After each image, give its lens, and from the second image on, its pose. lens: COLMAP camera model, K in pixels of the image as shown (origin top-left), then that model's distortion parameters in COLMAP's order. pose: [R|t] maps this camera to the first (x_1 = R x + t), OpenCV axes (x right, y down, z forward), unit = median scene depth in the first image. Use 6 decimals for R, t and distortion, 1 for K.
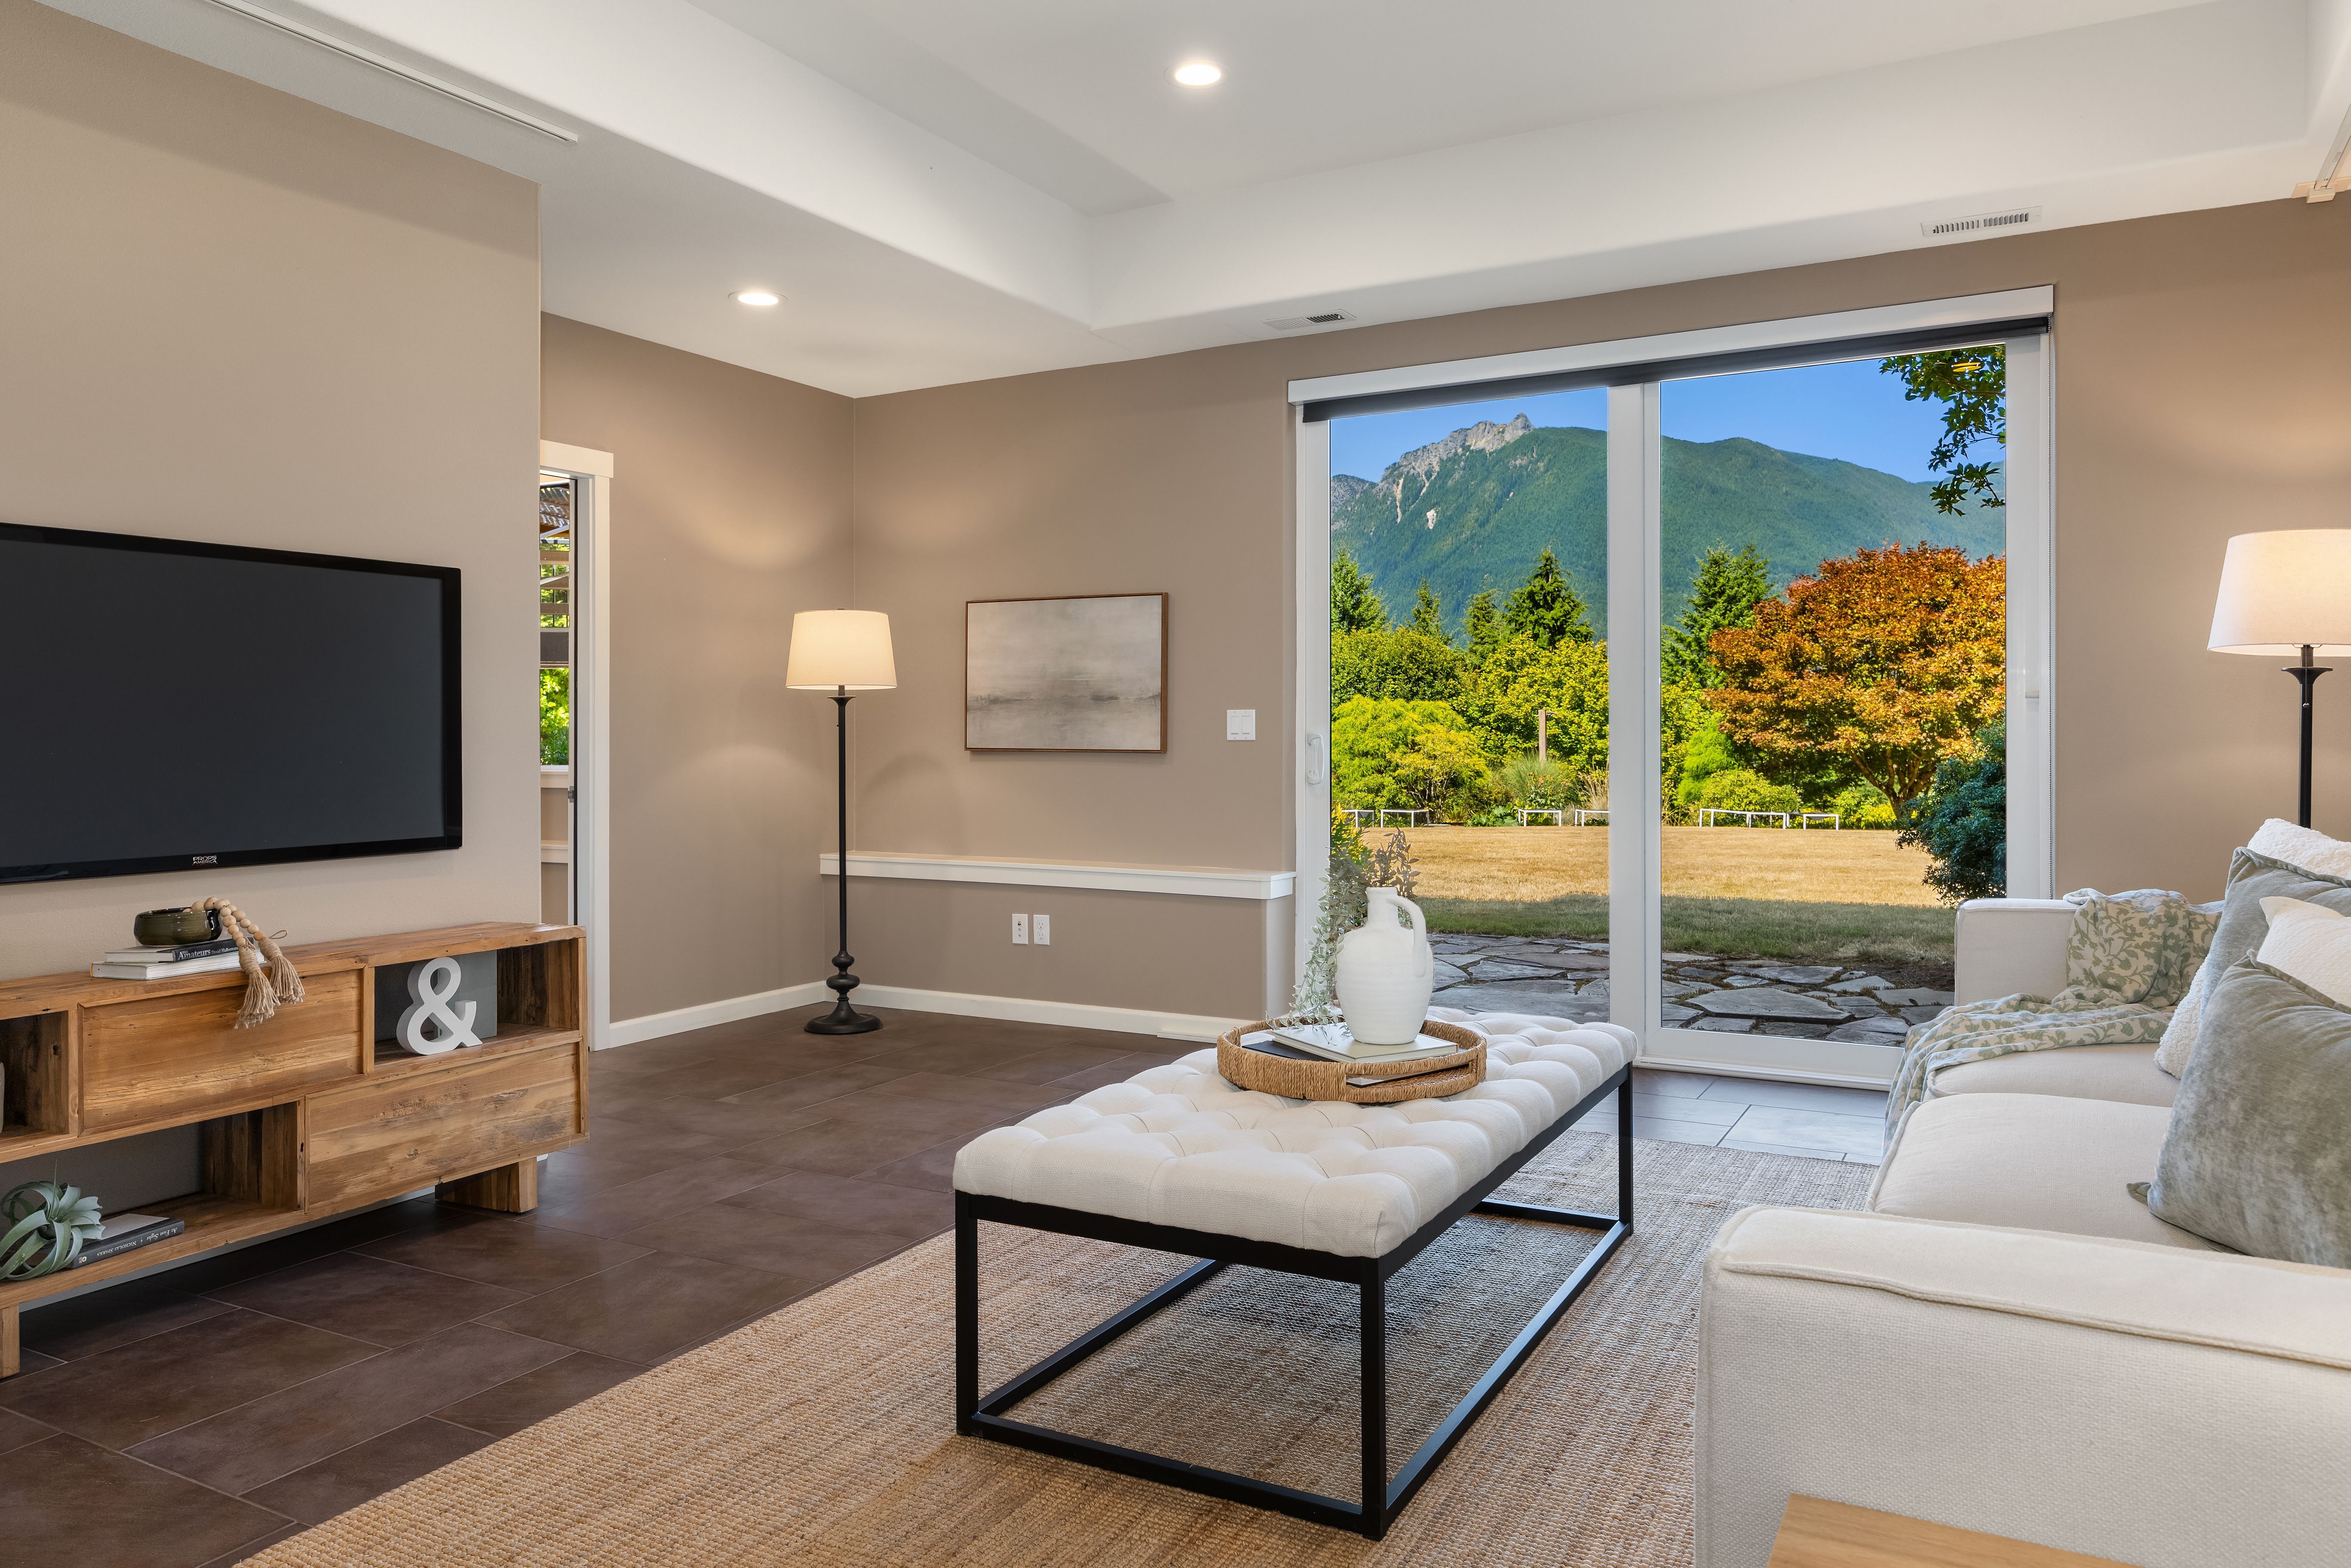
lens RADIAL K [[1558.6, 0, 1170.3], [0, 1558.6, 761.0], [0, 0, 1]] dist [0.001701, 0.000322]
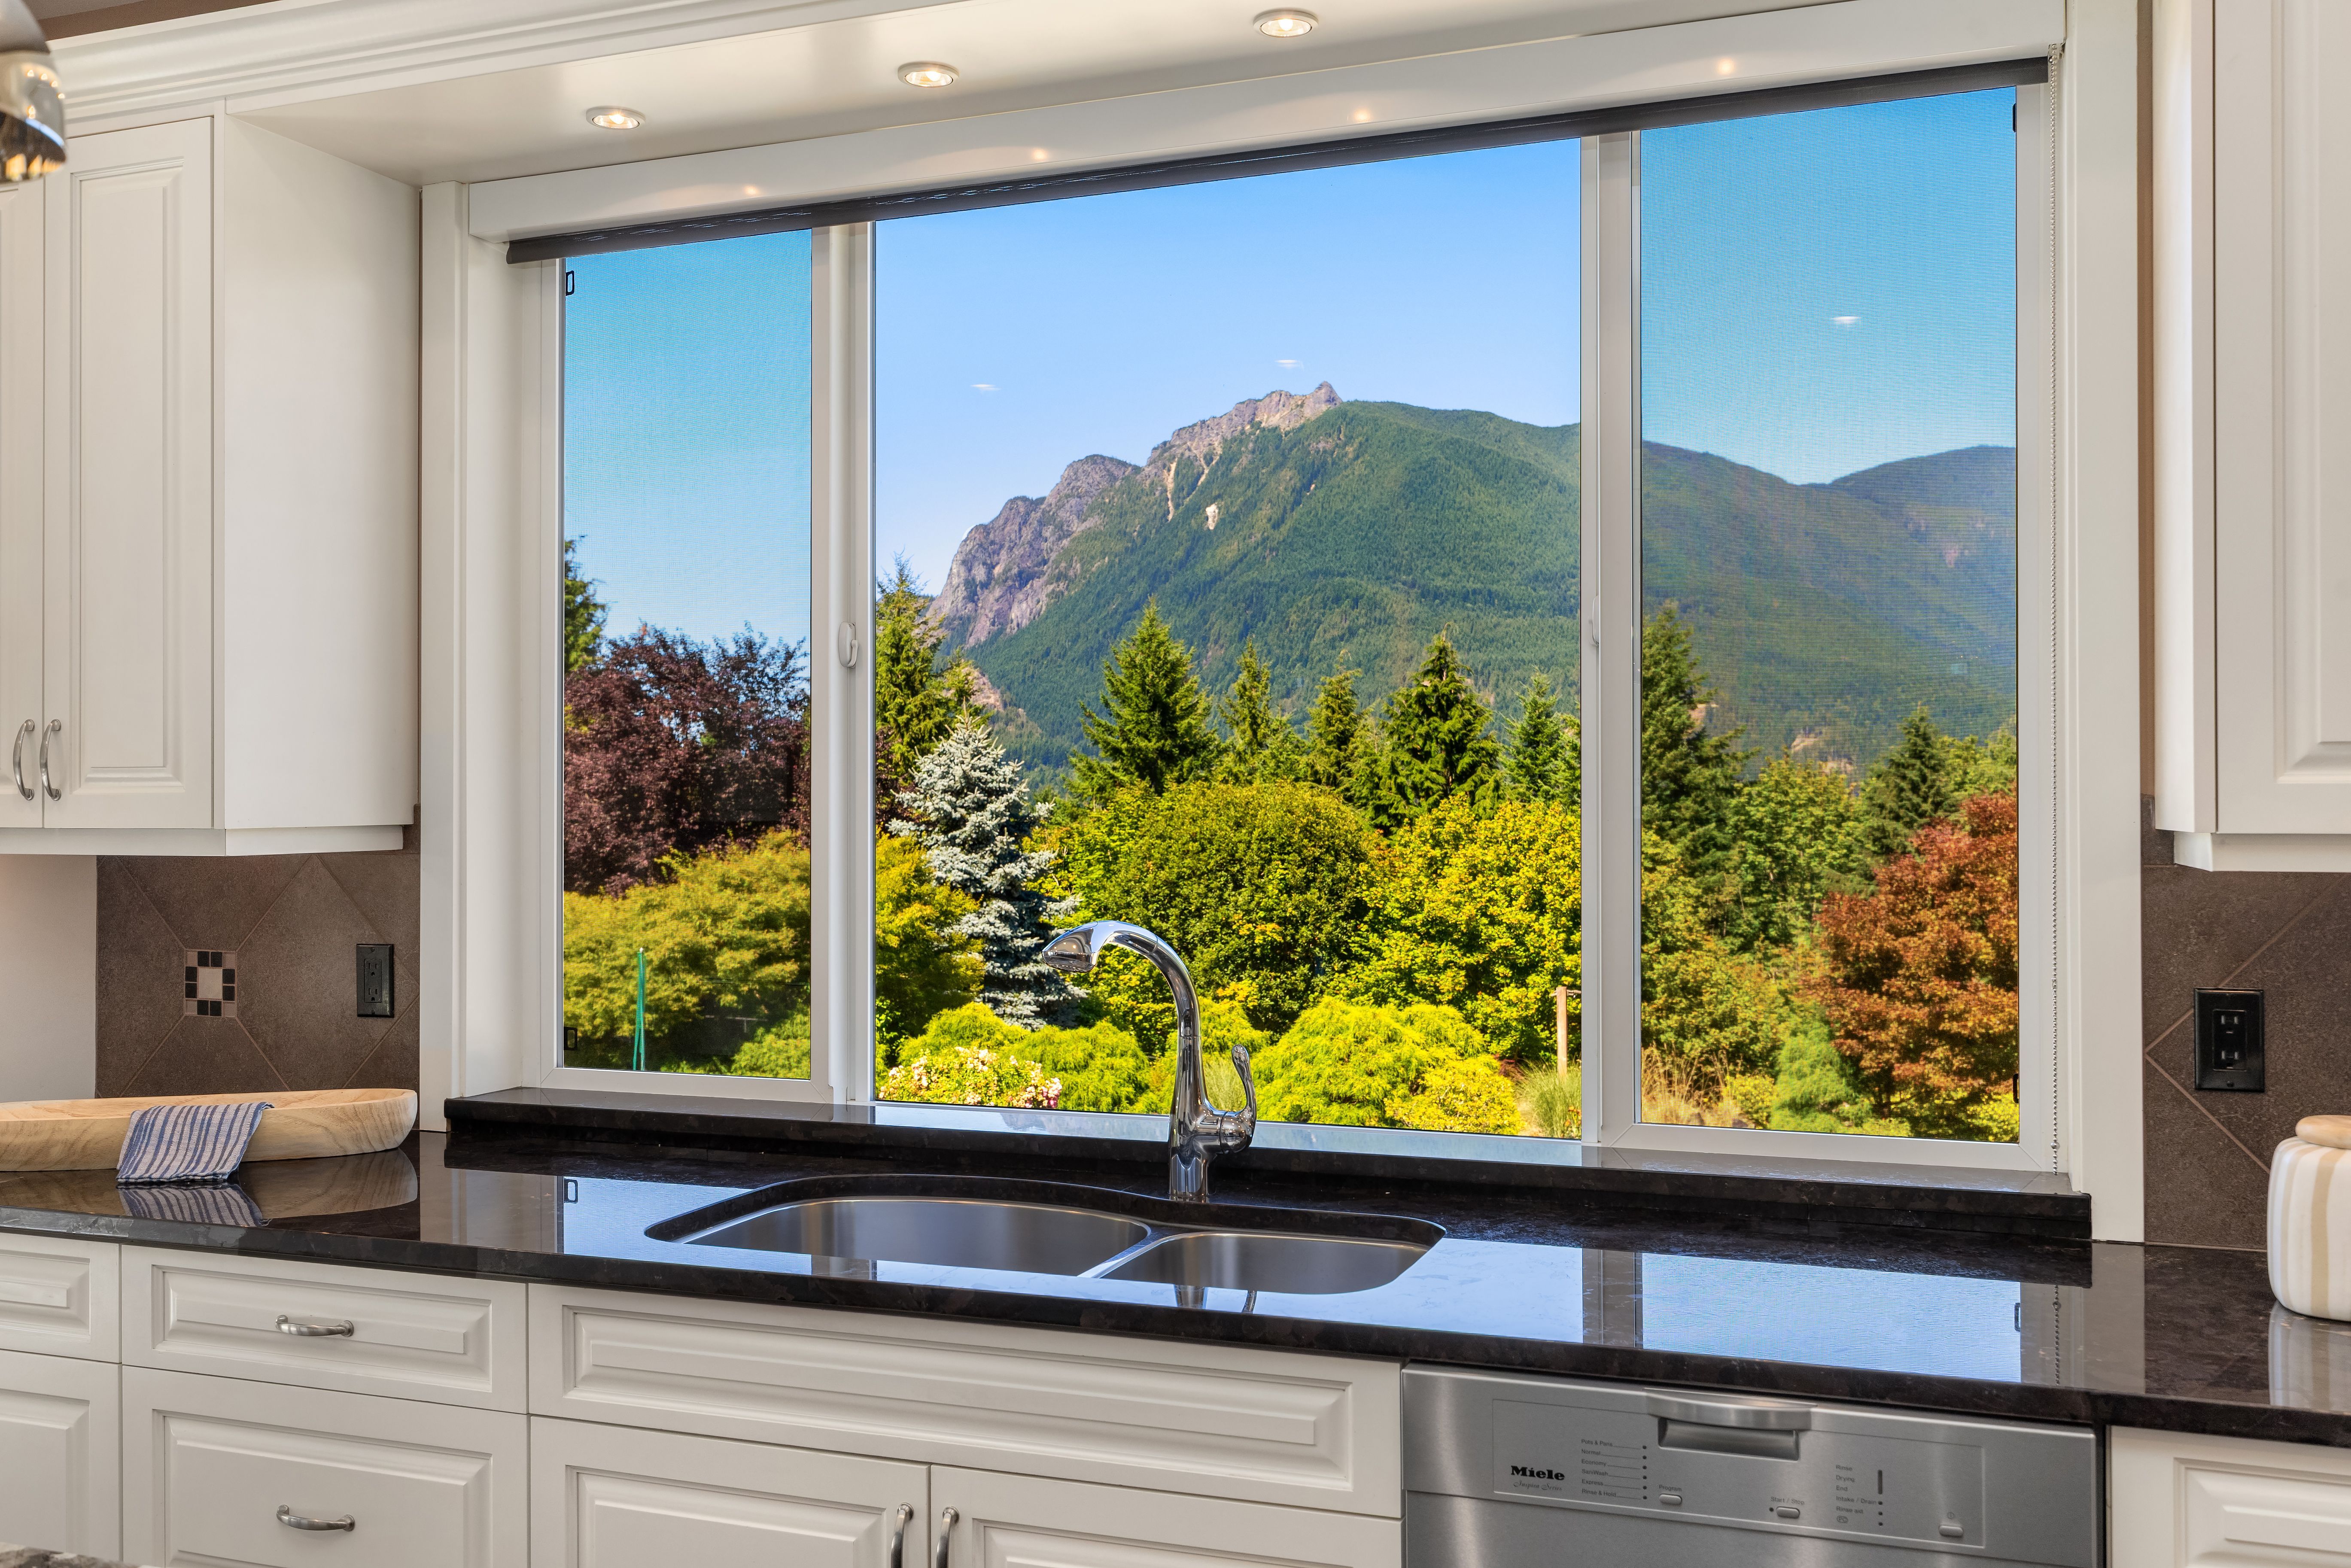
lens RADIAL K [[2044.7, 0, 1177.2], [0, 2044.7, 791.0], [0, 0, 1]] dist [0.007216, 0.002229]
pose [[0.988382, 0.009057, 0.151718, -0.046015], [-0.006738, 0.999853, -0.015794, -0.069084], [-0.151839, 0.014589, 0.988298, 0.081972]]
